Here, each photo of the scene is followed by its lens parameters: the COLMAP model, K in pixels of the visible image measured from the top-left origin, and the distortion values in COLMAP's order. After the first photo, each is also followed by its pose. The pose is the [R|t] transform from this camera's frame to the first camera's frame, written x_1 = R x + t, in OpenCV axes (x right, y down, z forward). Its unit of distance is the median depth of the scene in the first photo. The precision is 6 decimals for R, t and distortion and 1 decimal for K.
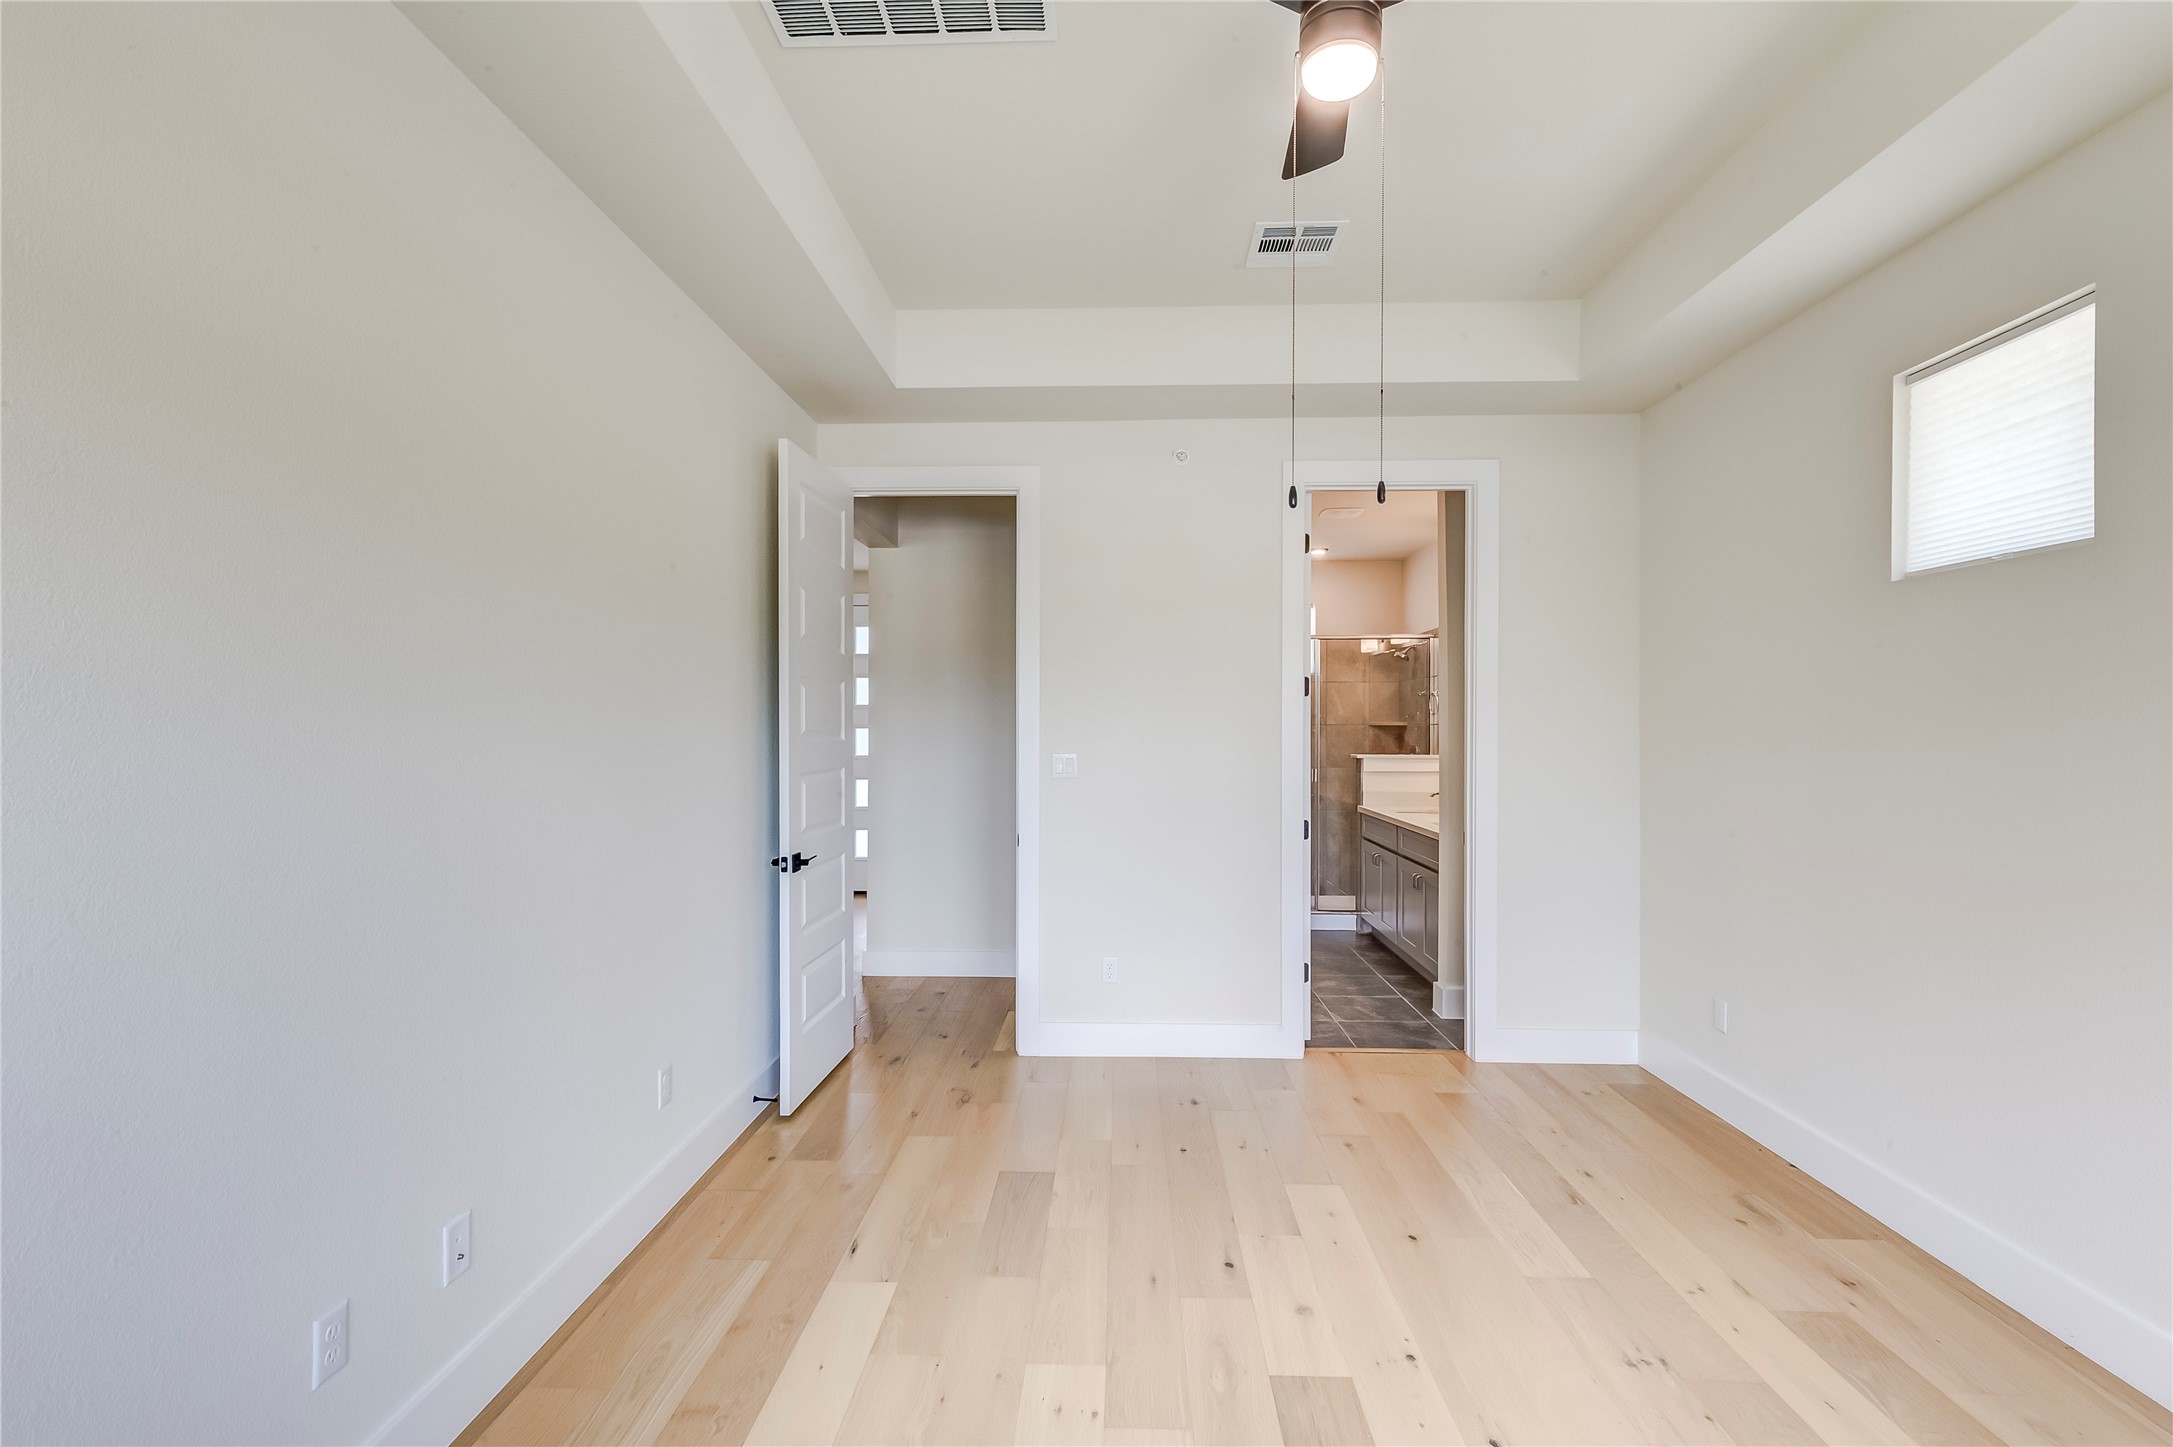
lens RADIAL K [[986.6, 0, 1092.1], [0, 986.6, 728.5], [0, 0, 1]] dist [0.007031, -0.001471]
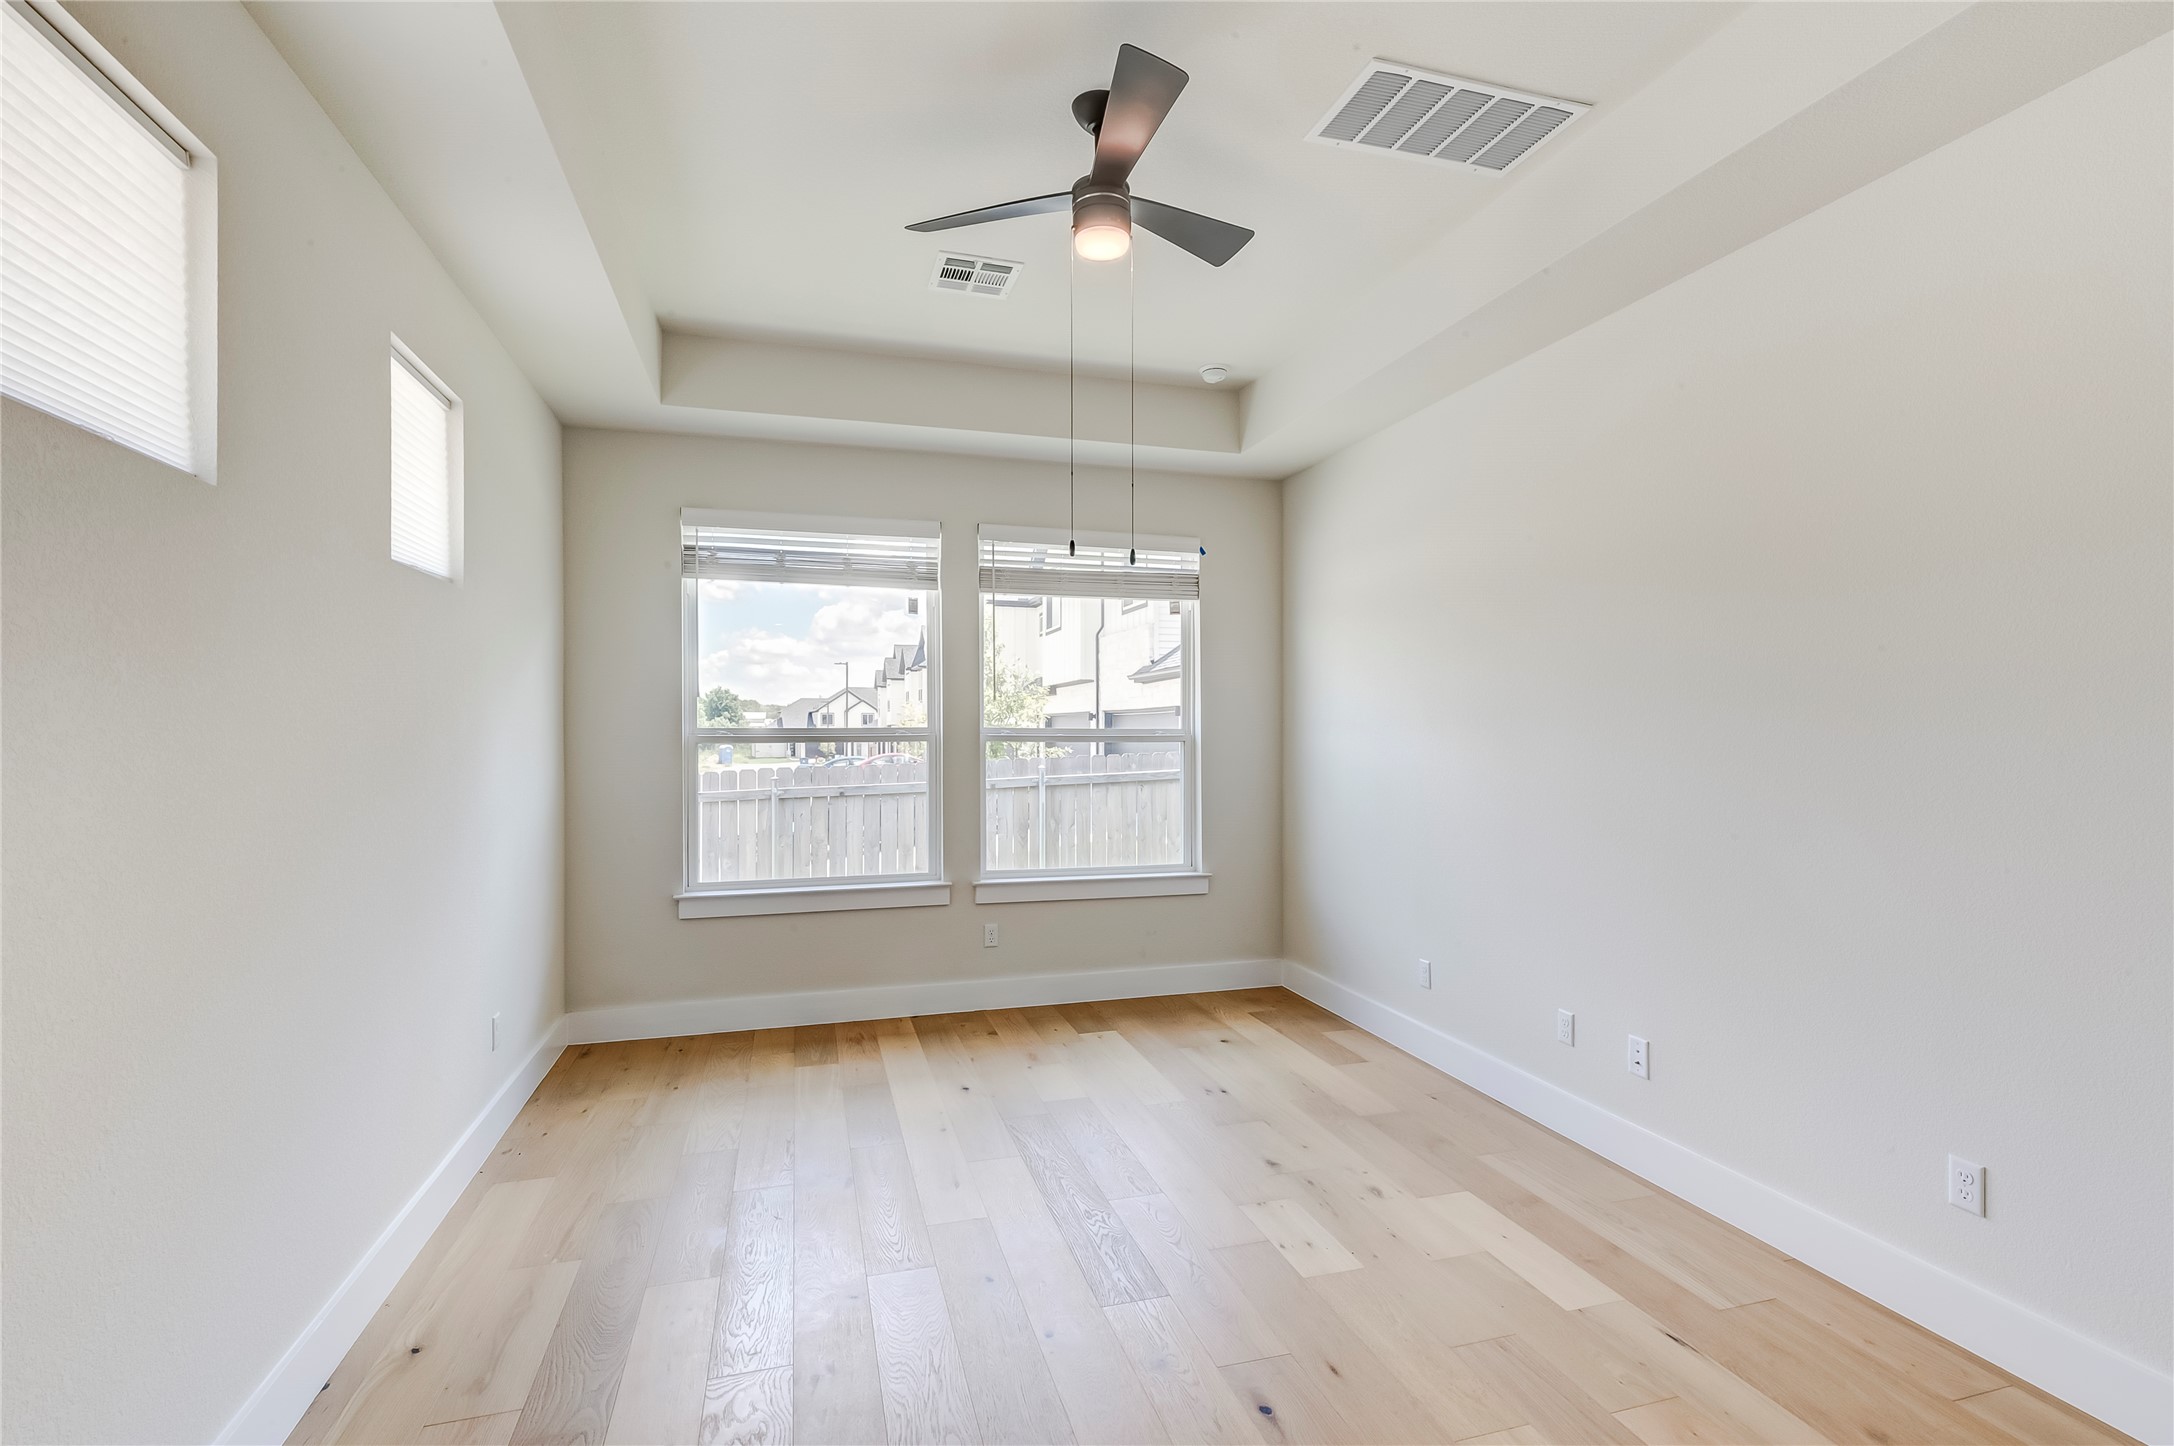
lens RADIAL K [[987.1, 0, 1095.0], [0, 987.1, 721.1], [0, 0, 1]] dist [0.007031, -0.001471]
pose [[-0.945369, 0.000258, -0.326003, 0.287183], [0.000204, 1.000000, 0.000198, -0.001513], [0.326003, 0.000120, -0.945369, 0.932542]]
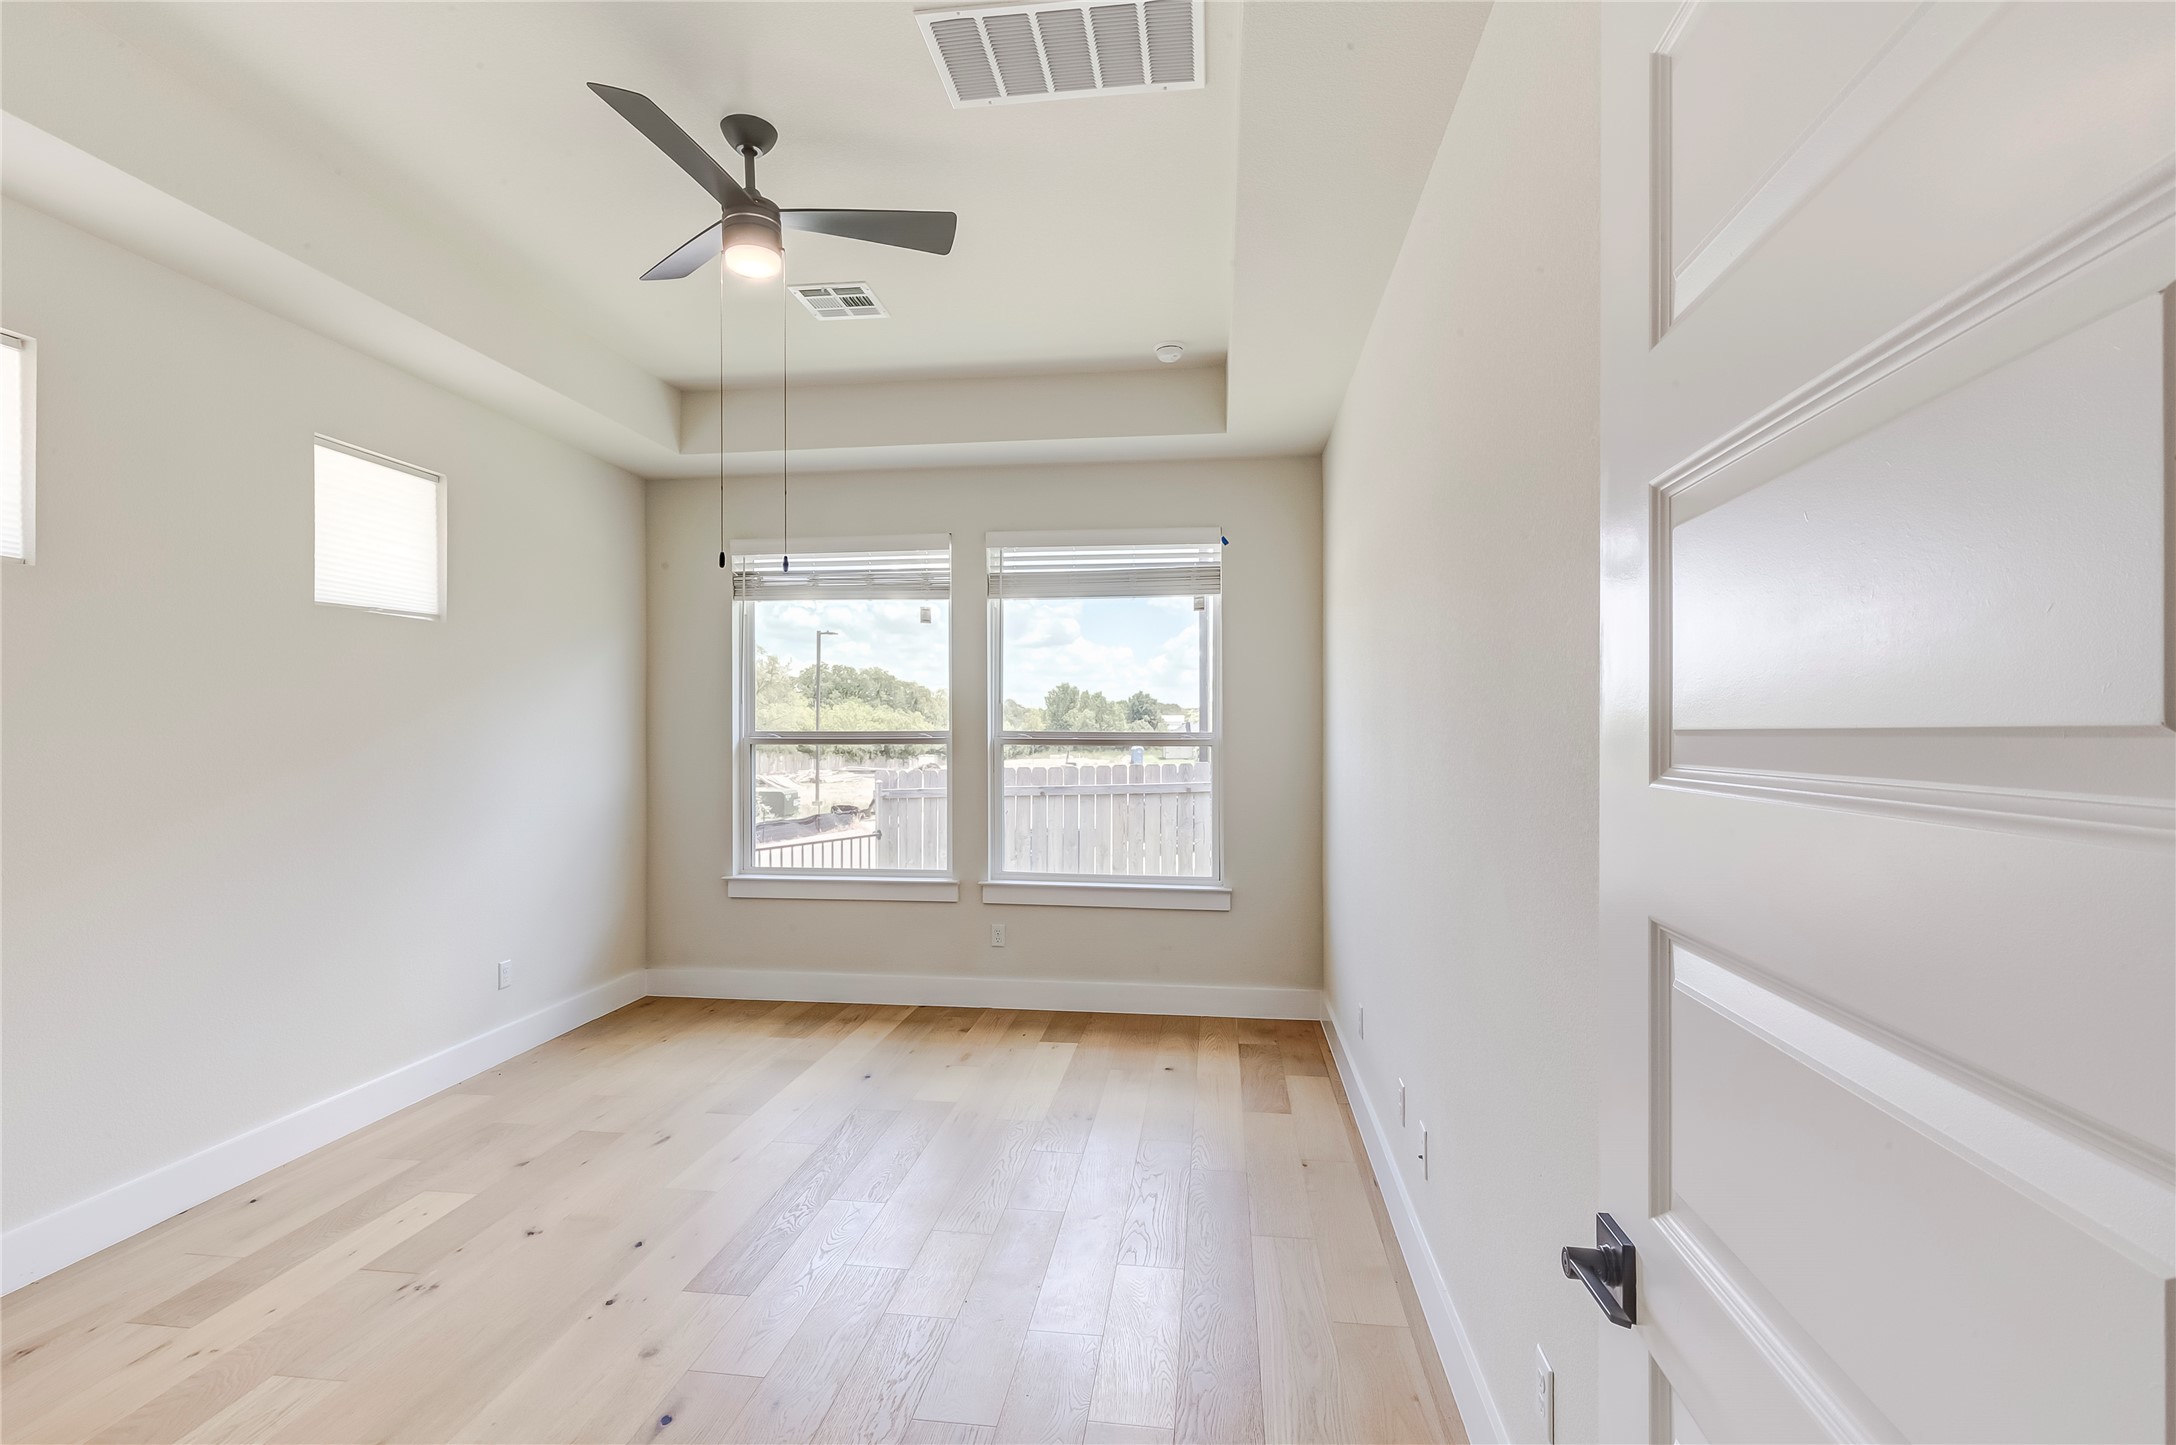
lens RADIAL K [[988.0, 0, 1093.0], [0, 988.0, 719.3], [0, 0, 1]] dist [0.007031, -0.001471]
pose [[-0.995893, 0.003424, 0.090475, -0.146946], [0.002984, 0.999983, -0.005000, -0.001318], [-0.090491, -0.004710, -0.995886, 0.960193]]
